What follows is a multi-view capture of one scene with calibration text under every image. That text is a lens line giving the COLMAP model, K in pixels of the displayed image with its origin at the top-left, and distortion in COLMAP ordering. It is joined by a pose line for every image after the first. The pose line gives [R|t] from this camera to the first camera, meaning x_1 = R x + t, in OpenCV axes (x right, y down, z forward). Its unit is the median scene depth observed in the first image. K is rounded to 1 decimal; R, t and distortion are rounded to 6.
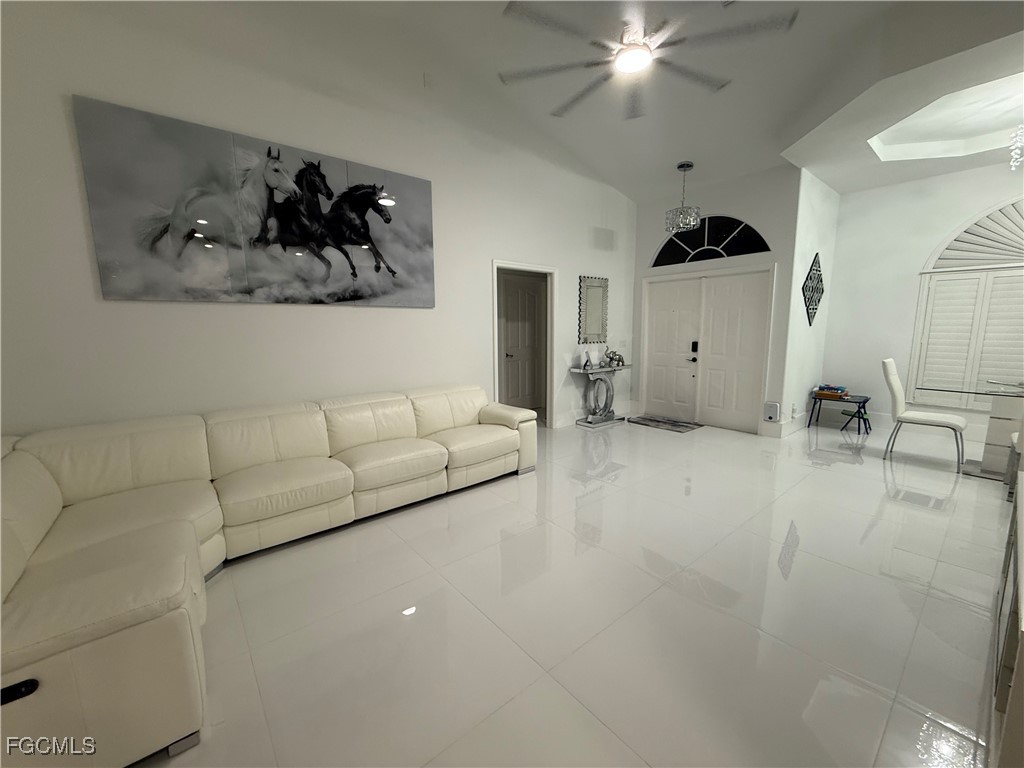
lens RADIAL K [[404.0, 0, 516.2], [0, 404.0, 382.2], [0, 0, 1]] dist [-0.009018, 0.000413]
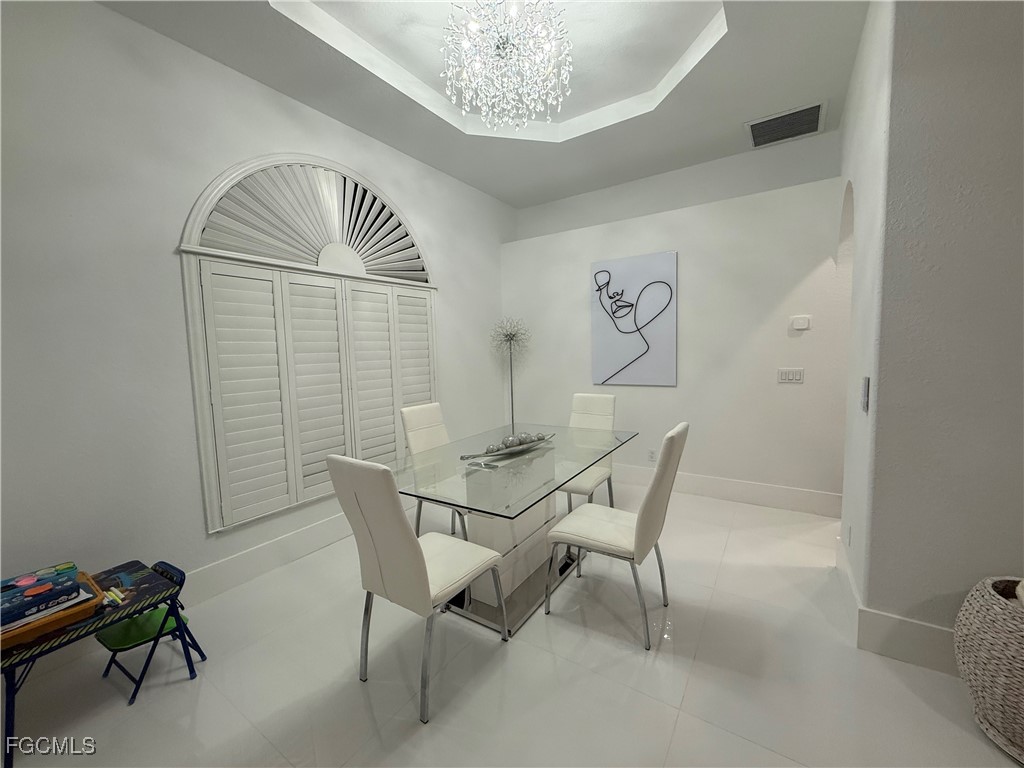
lens RADIAL K [[404.0, 0, 512.8], [0, 404.0, 383.2], [0, 0, 1]] dist [-0.009018, 0.000413]
pose [[-0.300773, -0.064285, 0.951527, 0.439177], [0.164629, 0.979248, 0.118197, -0.112377], [-0.939379, 0.192199, -0.283948, 0.748150]]
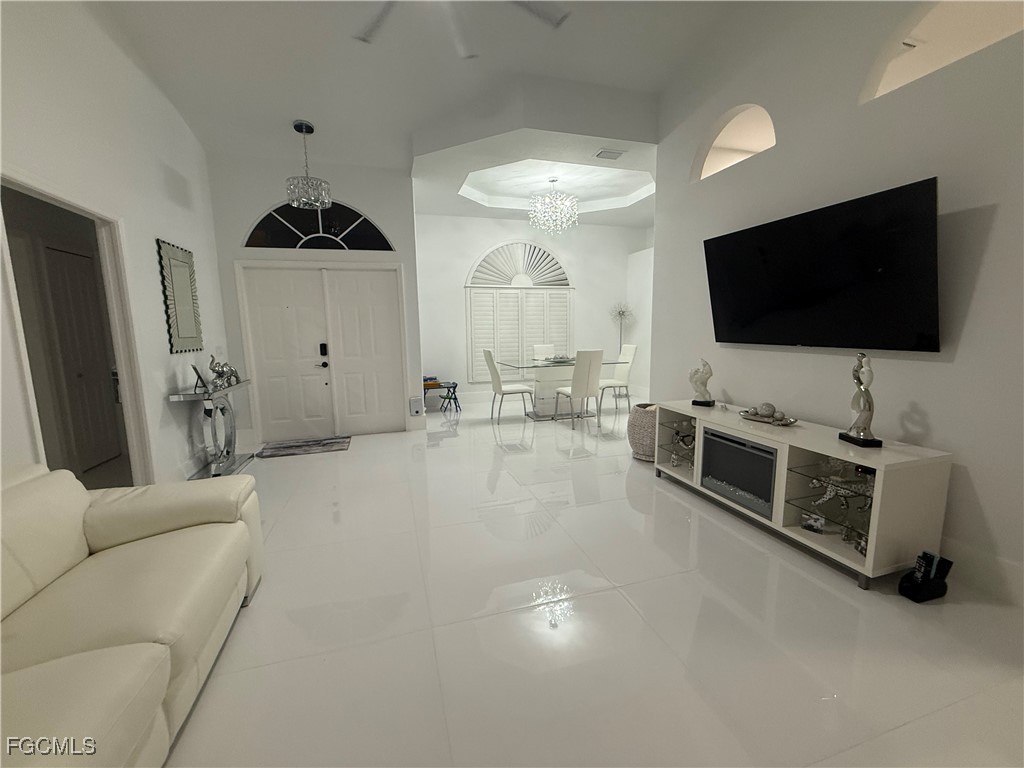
lens RADIAL K [[404.0, 0, 510.5], [0, 404.0, 383.0], [0, 0, 1]] dist [-0.009018, 0.000413]
pose [[0.386665, -0.122645, 0.914029, -0.203835], [0.138666, 0.987582, 0.073854, -0.027133], [-0.911736, 0.098188, 0.398870, 0.318162]]
